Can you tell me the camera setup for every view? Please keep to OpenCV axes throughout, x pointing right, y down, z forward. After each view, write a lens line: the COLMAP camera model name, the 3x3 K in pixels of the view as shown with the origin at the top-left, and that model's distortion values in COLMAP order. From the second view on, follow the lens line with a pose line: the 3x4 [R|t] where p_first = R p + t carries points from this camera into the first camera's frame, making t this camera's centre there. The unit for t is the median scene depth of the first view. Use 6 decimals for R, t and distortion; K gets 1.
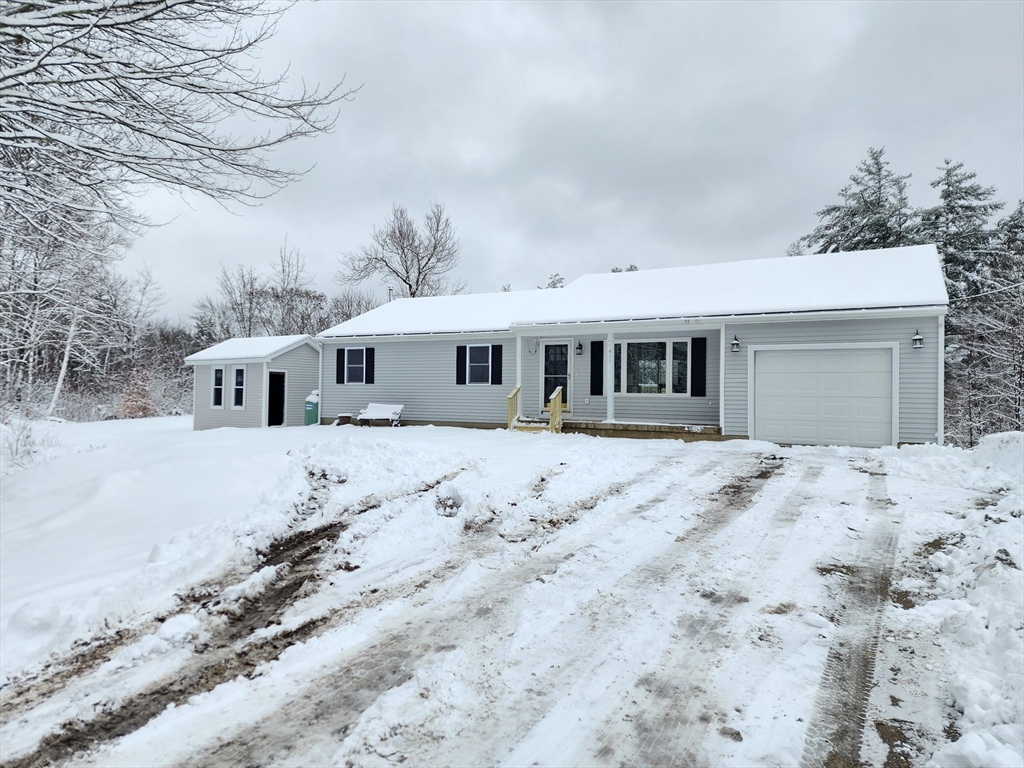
lens RADIAL K [[681.7, 0, 511.5], [0, 681.7, 377.1], [0, 0, 1]] dist [0.082184, -0.067385]
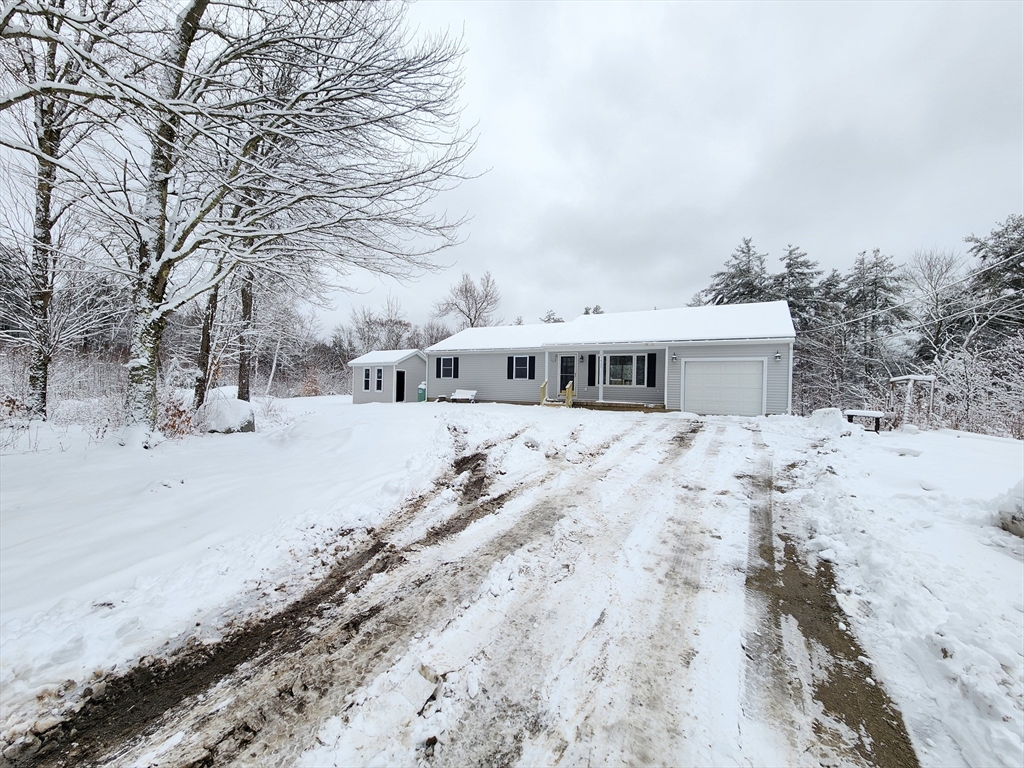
lens RADIAL K [[419.6, 0, 509.3], [0, 419.6, 382.6], [0, 0, 1]] dist [-0.000114, 0.000040]
pose [[0.999721, 0.006647, -0.022667, -0.061069], [-0.006129, 0.999720, 0.022873, -0.005042], [0.022812, -0.022728, 0.999481, -0.070810]]
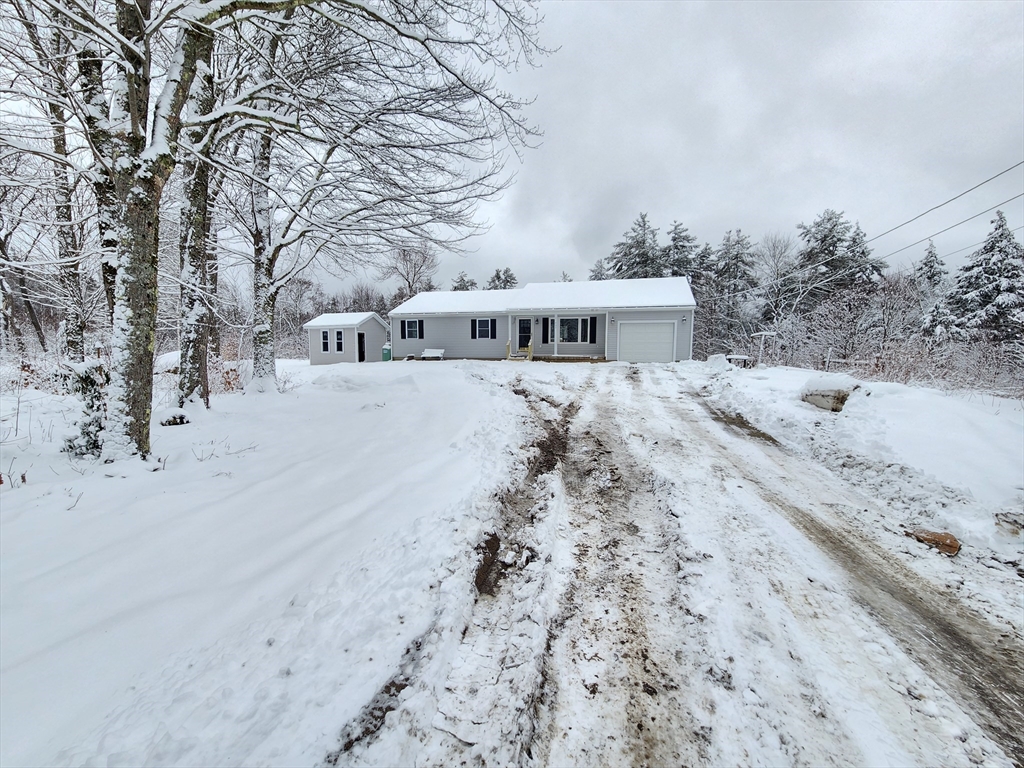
lens RADIAL K [[419.6, 0, 511.8], [0, 419.6, 383.1], [0, 0, 1]] dist [-0.000114, 0.000040]
pose [[0.976382, -0.029440, 0.214038, -0.269715], [0.004439, 0.993197, 0.116364, -0.003731], [-0.216007, -0.112665, 0.969870, -0.273356]]
